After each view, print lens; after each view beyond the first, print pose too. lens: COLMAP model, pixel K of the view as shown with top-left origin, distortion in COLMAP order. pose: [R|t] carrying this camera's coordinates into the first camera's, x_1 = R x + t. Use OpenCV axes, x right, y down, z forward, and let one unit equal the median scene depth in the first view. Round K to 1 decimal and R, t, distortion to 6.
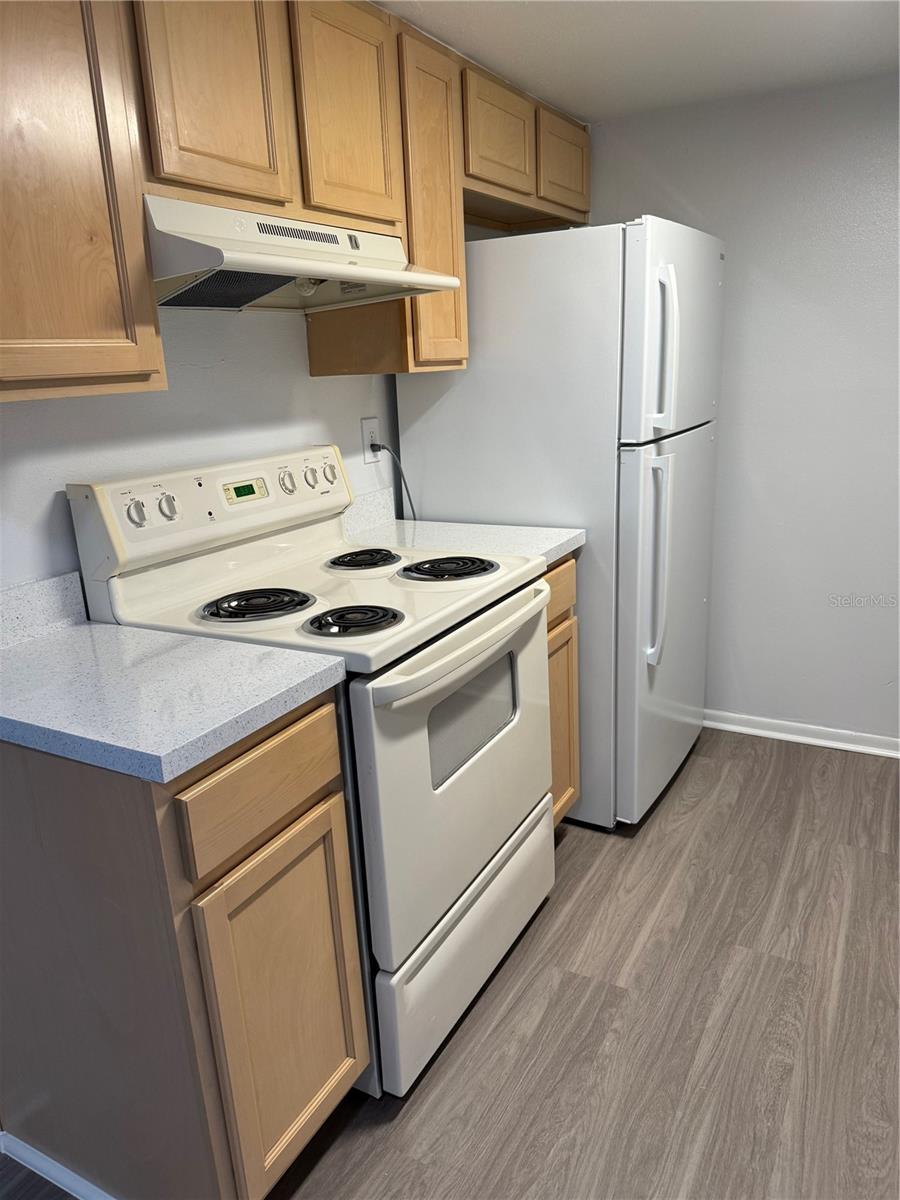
lens RADIAL K [[864.5, 0, 450.0], [0, 864.5, 600.0], [0, 0, 1]] dist [0.124704, -0.191568]
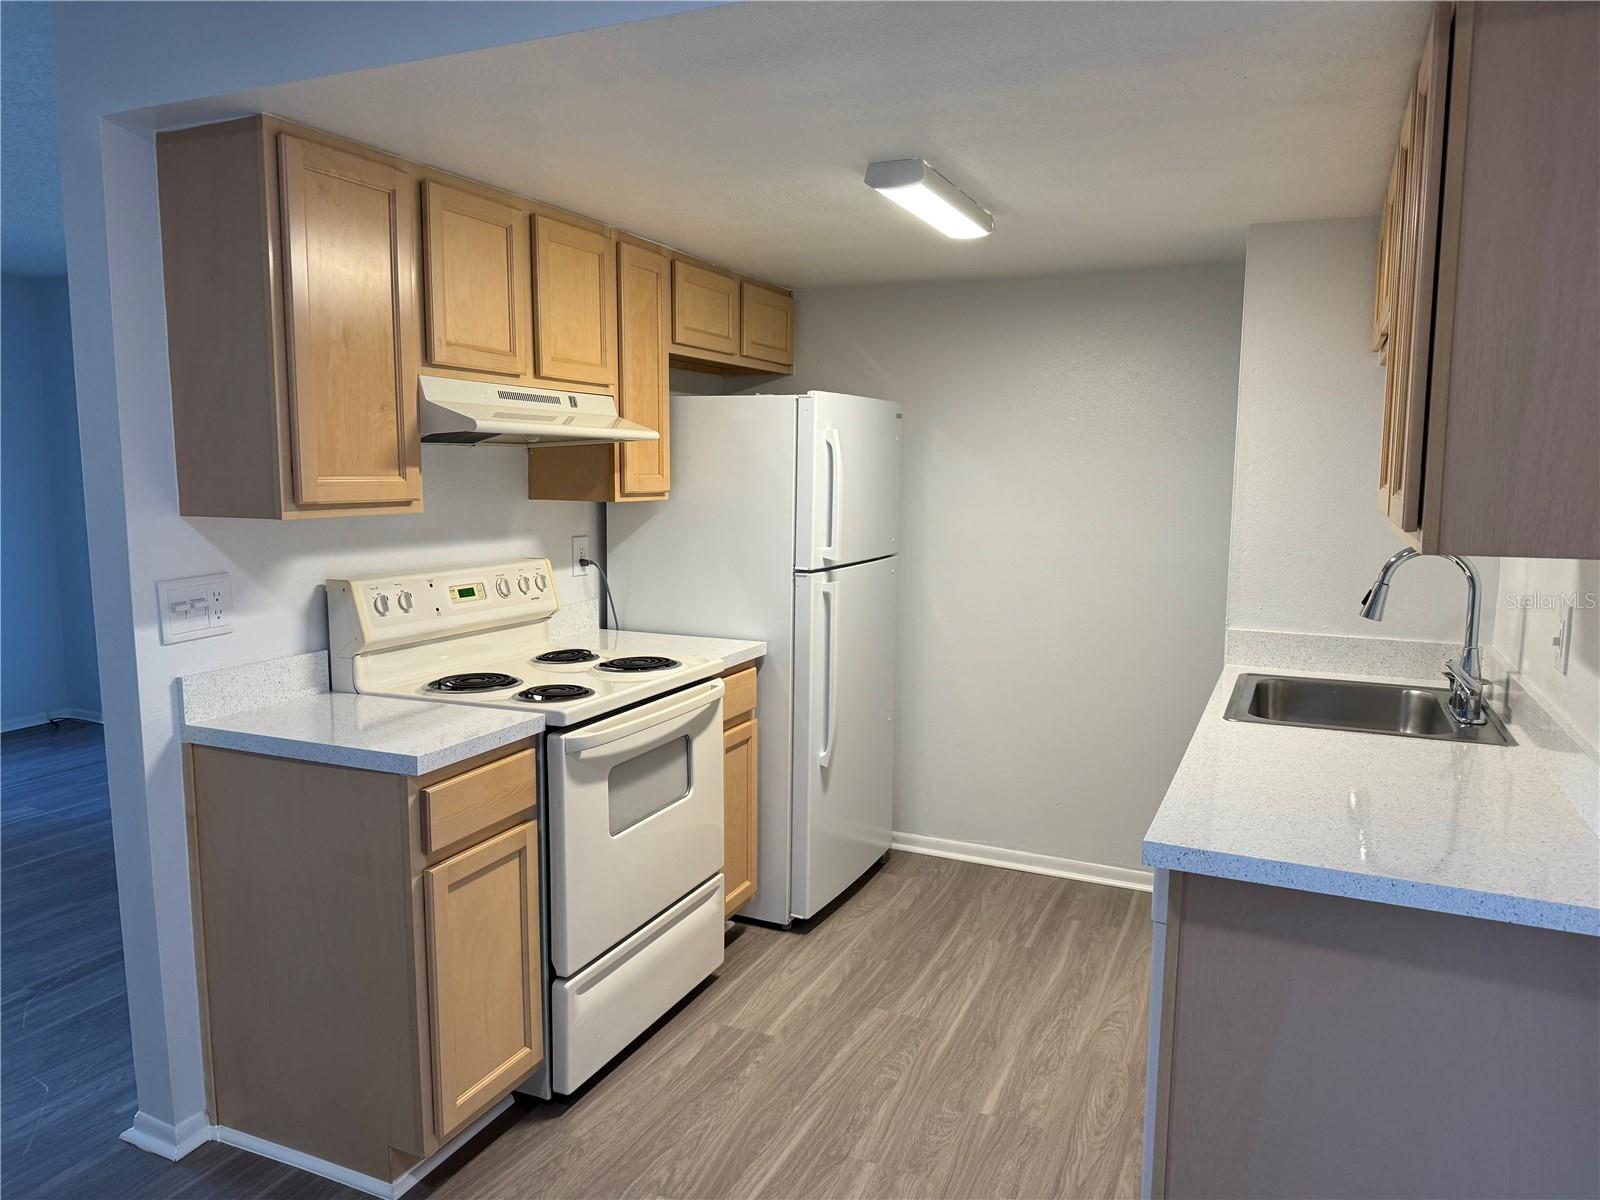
lens RADIAL K [[1125.8, 0, 800.0], [0, 1125.8, 600.0], [0, 0, 1]] dist [0.212122, -0.469207]
pose [[0.994352, 0.044451, 0.096372, 0.066117], [-0.029544, 0.988103, -0.150927, 0.105306], [-0.101935, 0.147228, 0.983836, -0.573420]]
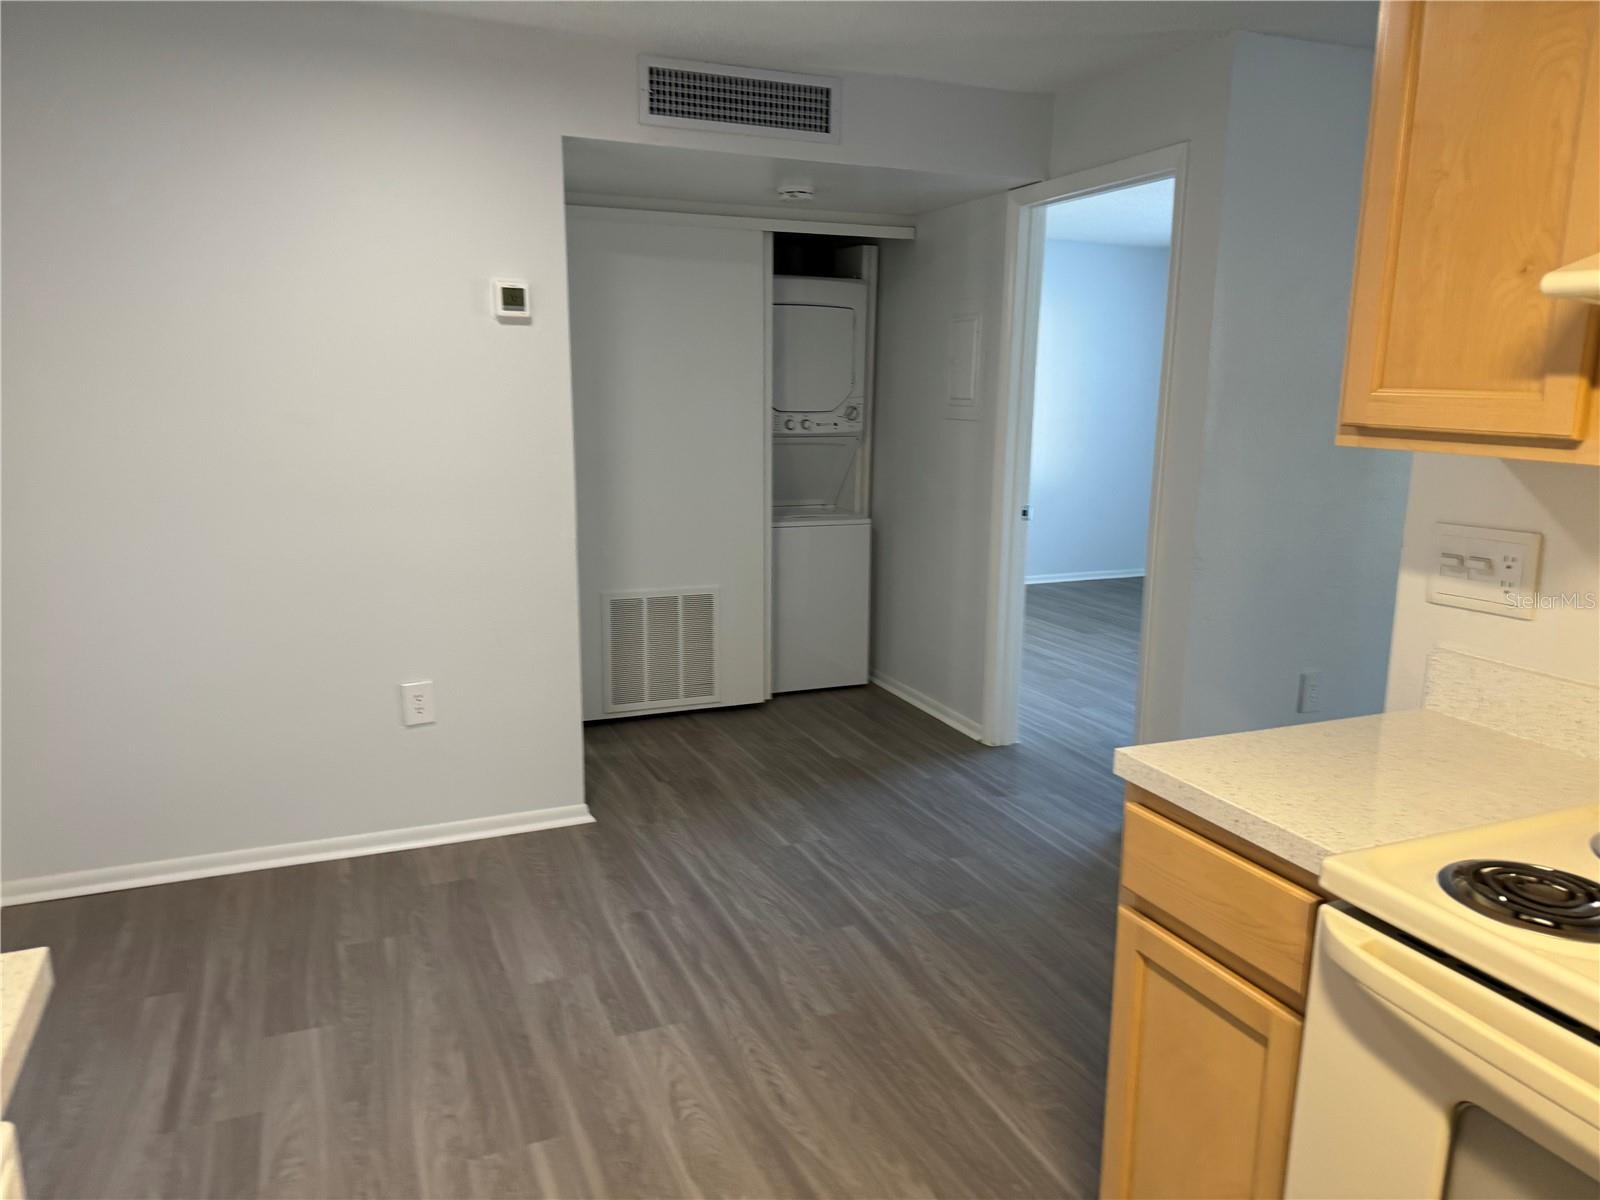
lens RADIAL K [[1152.7, 0, 800.0], [0, 1152.7, 600.0], [0, 0, 1]] dist [0.124704, -0.191568]
pose [[-0.624647, 0.186667, -0.758268, 0.588196], [-0.192630, 0.904172, 0.381270, -0.280852], [0.756776, 0.384224, -0.528831, 0.793803]]
